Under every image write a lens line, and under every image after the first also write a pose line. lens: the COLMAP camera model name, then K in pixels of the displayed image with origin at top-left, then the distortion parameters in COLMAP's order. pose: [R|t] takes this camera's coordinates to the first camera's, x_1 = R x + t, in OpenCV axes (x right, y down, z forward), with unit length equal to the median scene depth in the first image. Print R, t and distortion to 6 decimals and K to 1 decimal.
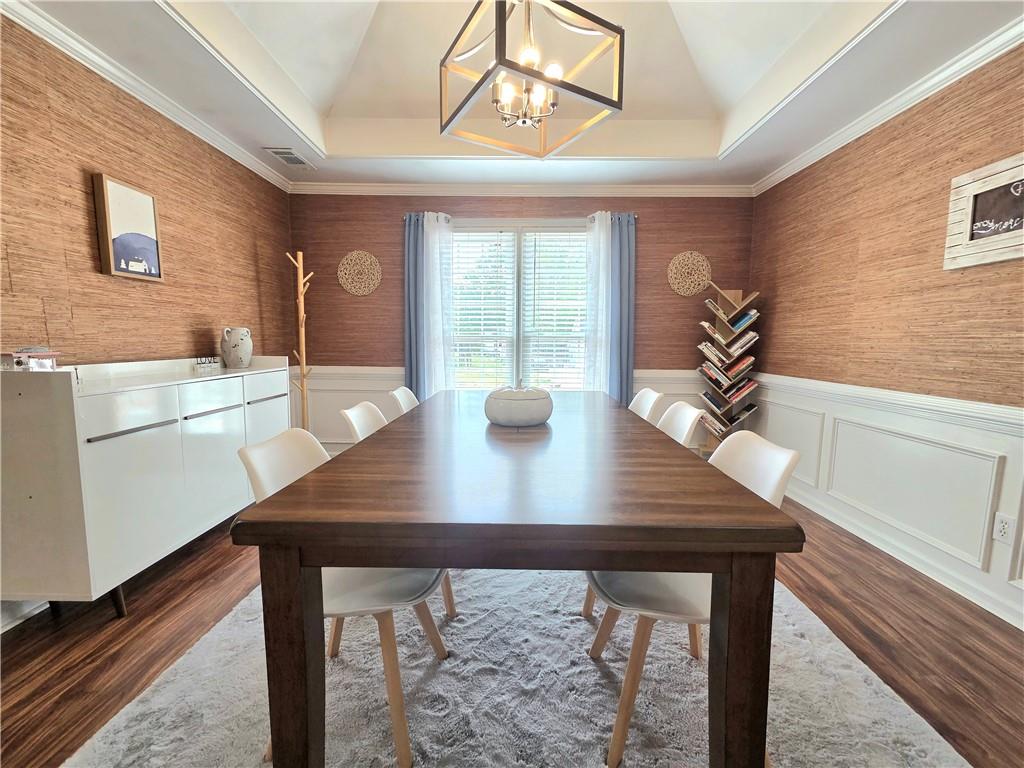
lens RADIAL K [[418.6, 0, 510.8], [0, 418.6, 381.3], [0, 0, 1]] dist [0.002527, 0.000291]
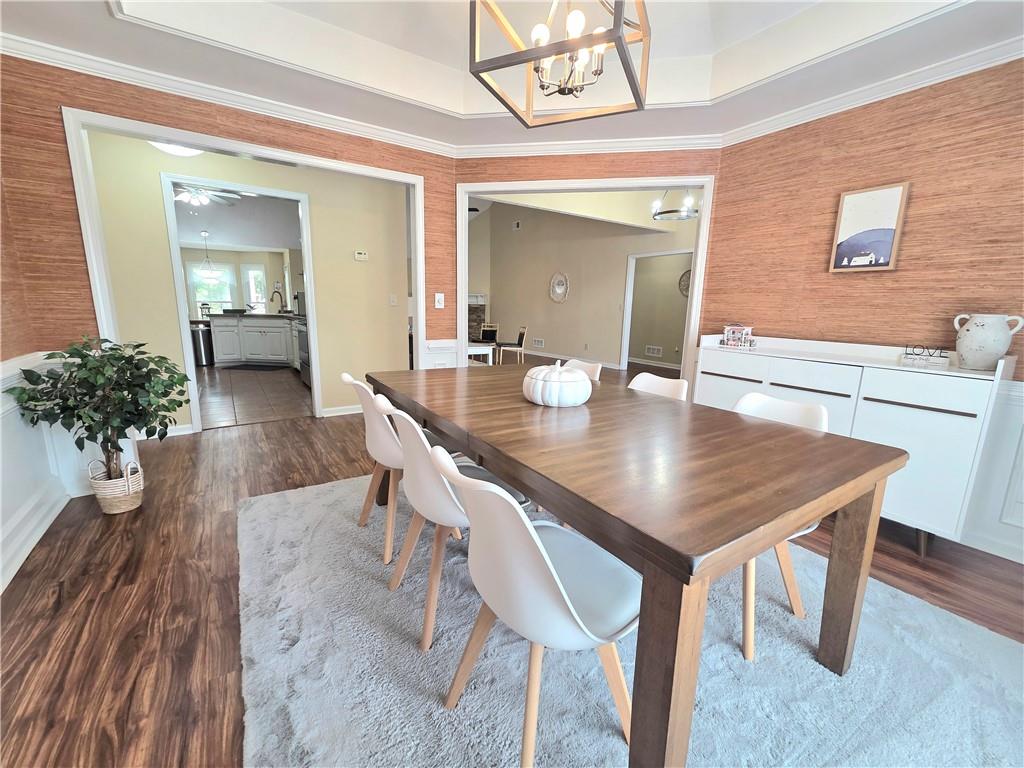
lens RADIAL K [[425.3, 0, 509.1], [0, 425.3, 380.0], [0, 0, 1]] dist [-0.003235, 0.000042]
pose [[-0.817774, 0.073827, -0.570785, 0.583436], [-0.086966, 0.964501, 0.249349, -0.165168], [0.568931, 0.253550, -0.782323, 1.453759]]
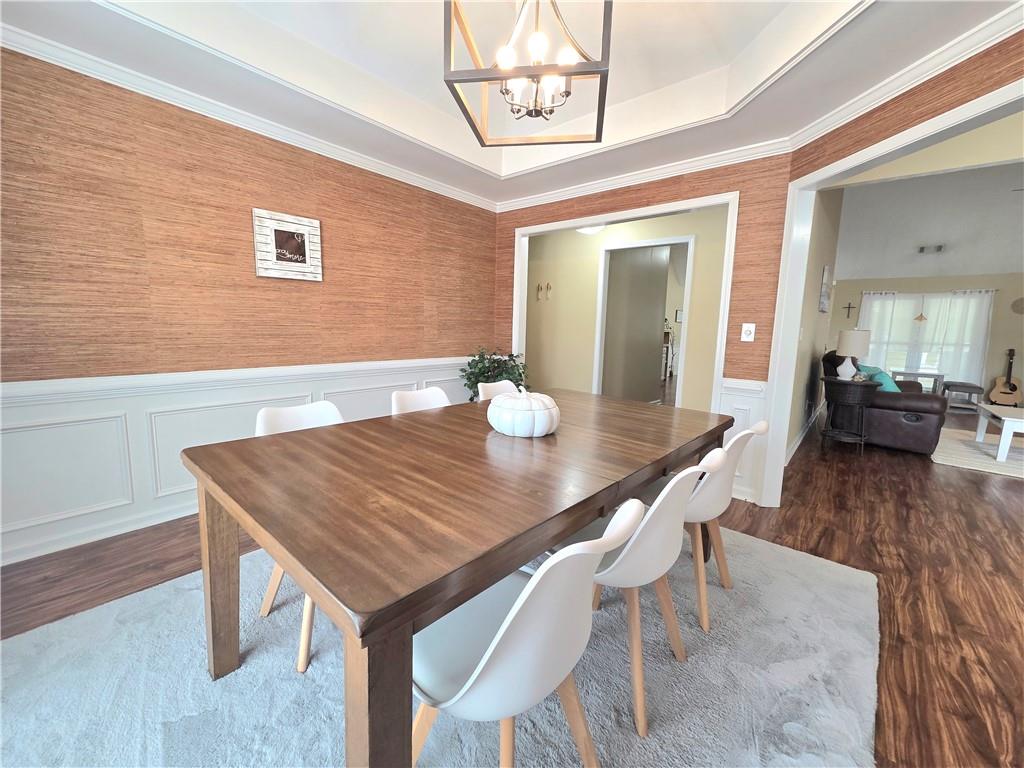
lens RADIAL K [[418.6, 0, 510.8], [0, 418.6, 381.3], [0, 0, 1]] dist [0.002527, 0.000291]
pose [[-0.769226, -0.116781, 0.628215, -0.463608], [0.029145, 0.975721, 0.217067, -0.187145], [-0.638312, 0.185284, -0.747147, 1.451025]]
